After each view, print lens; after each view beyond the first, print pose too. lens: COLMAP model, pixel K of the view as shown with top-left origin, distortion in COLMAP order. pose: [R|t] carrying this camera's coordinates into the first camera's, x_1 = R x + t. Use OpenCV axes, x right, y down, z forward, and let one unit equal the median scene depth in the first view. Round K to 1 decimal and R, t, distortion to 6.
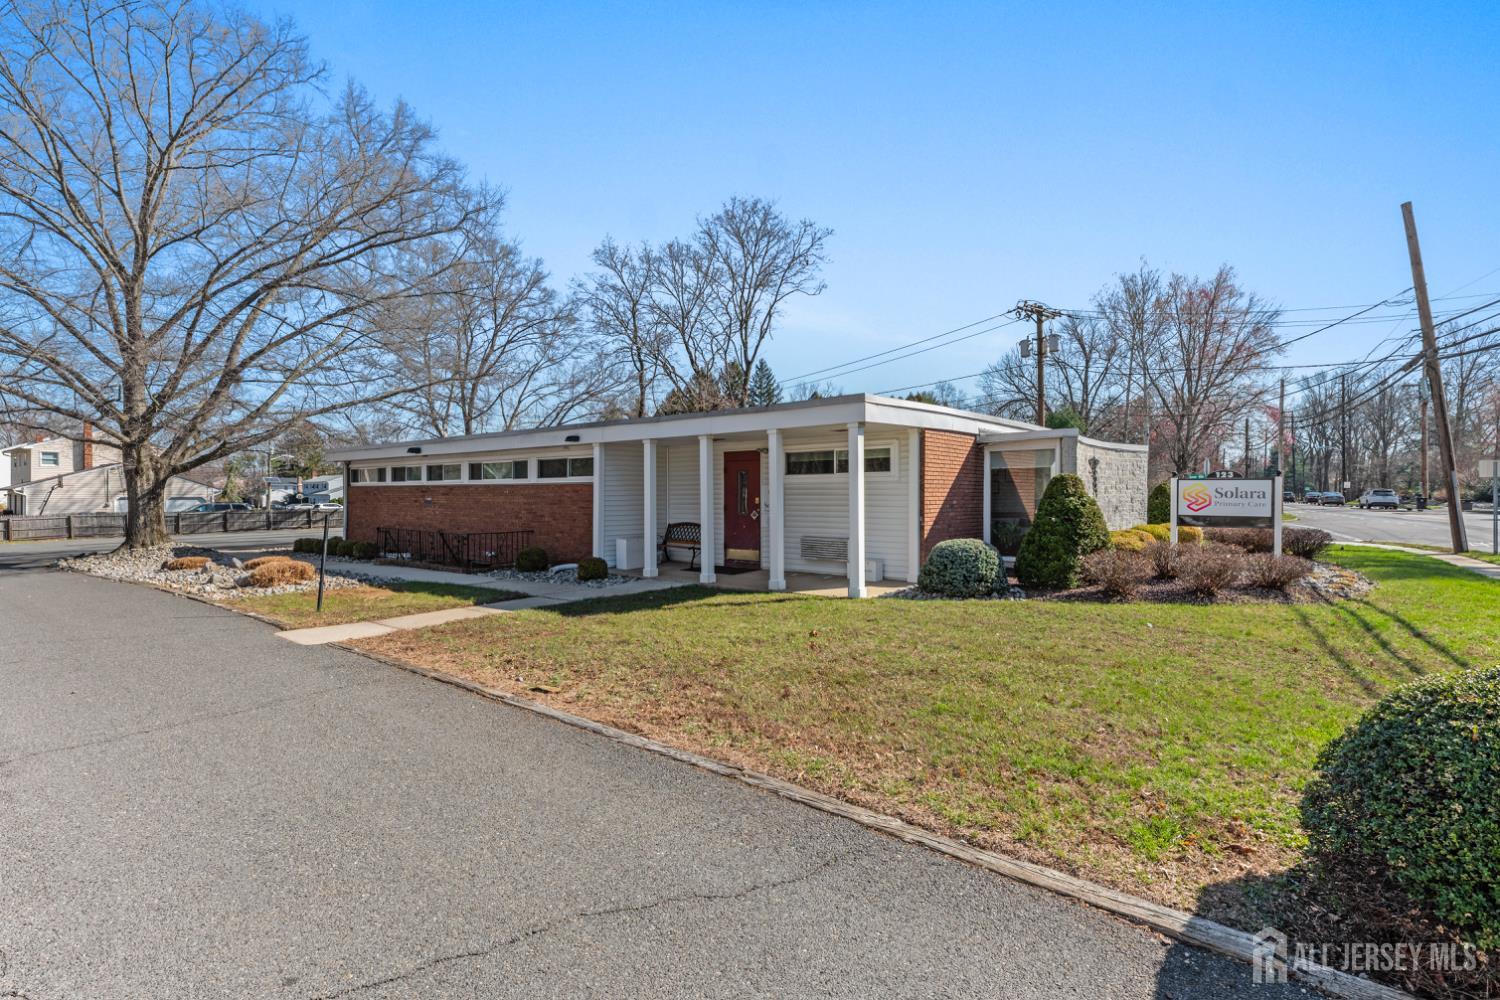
lens RADIAL K [[735.1, 0, 750.0], [0, 735.1, 500.0], [0, 0, 1]] dist [0.000729, 0.000087]
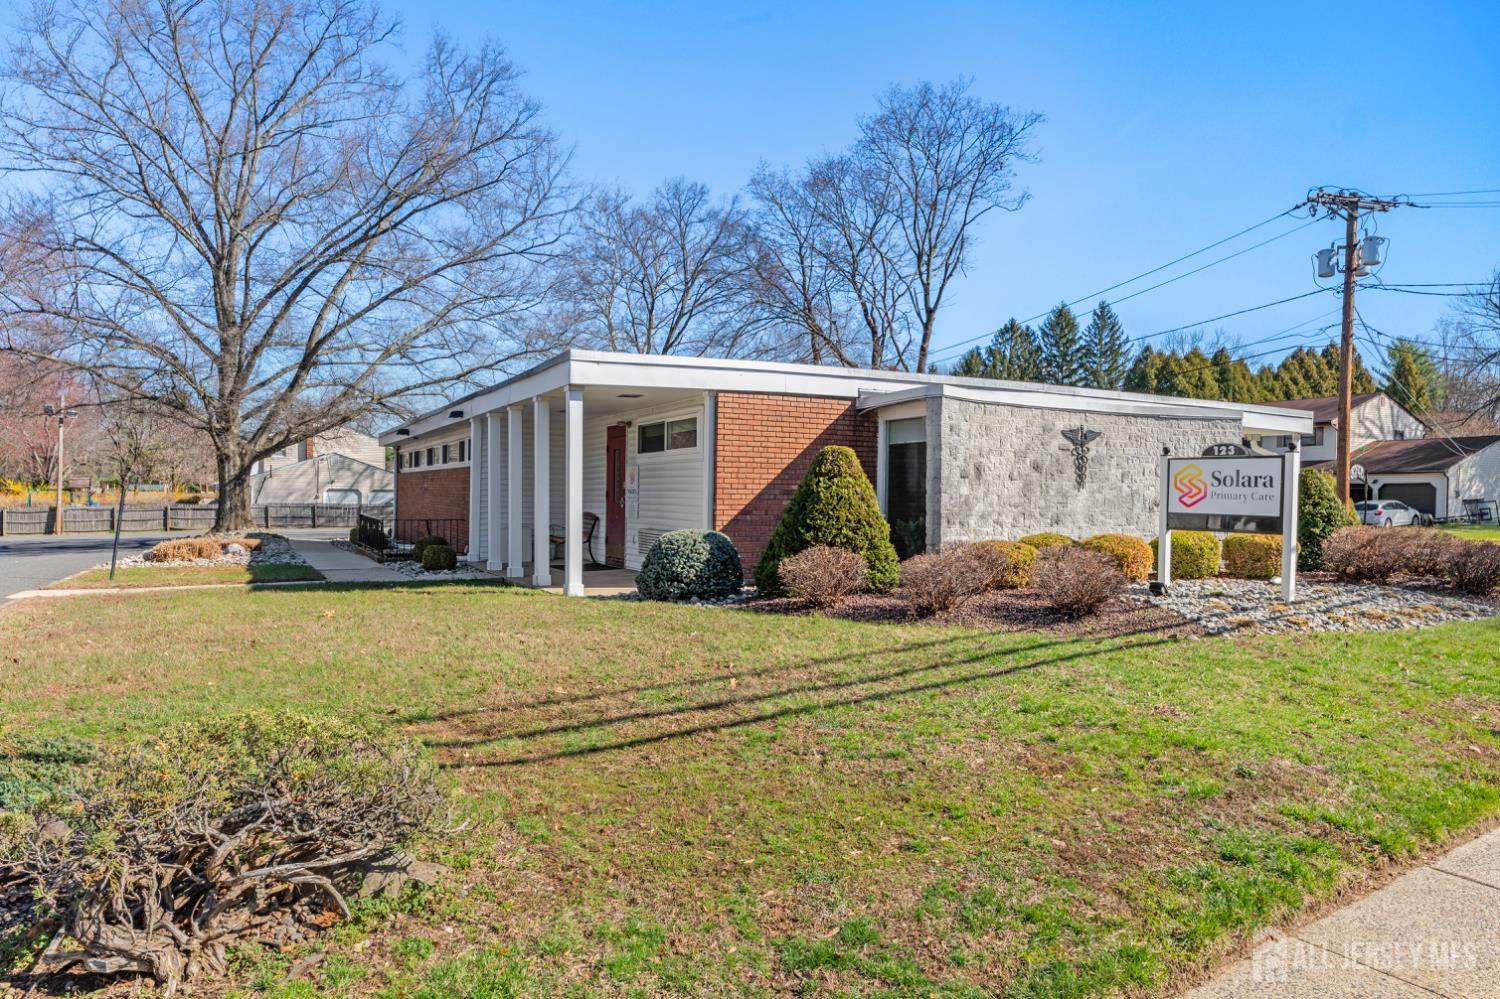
lens RADIAL K [[1011.9, 0, 750.0], [0, 1011.9, 499.5], [0, 0, 1]] dist [-0.003643, -0.003431]
pose [[0.913934, 0.014683, -0.405598, 0.376843], [-0.017897, 0.999831, -0.004133, 0.011798], [0.405469, 0.011037, 0.914042, 0.015280]]
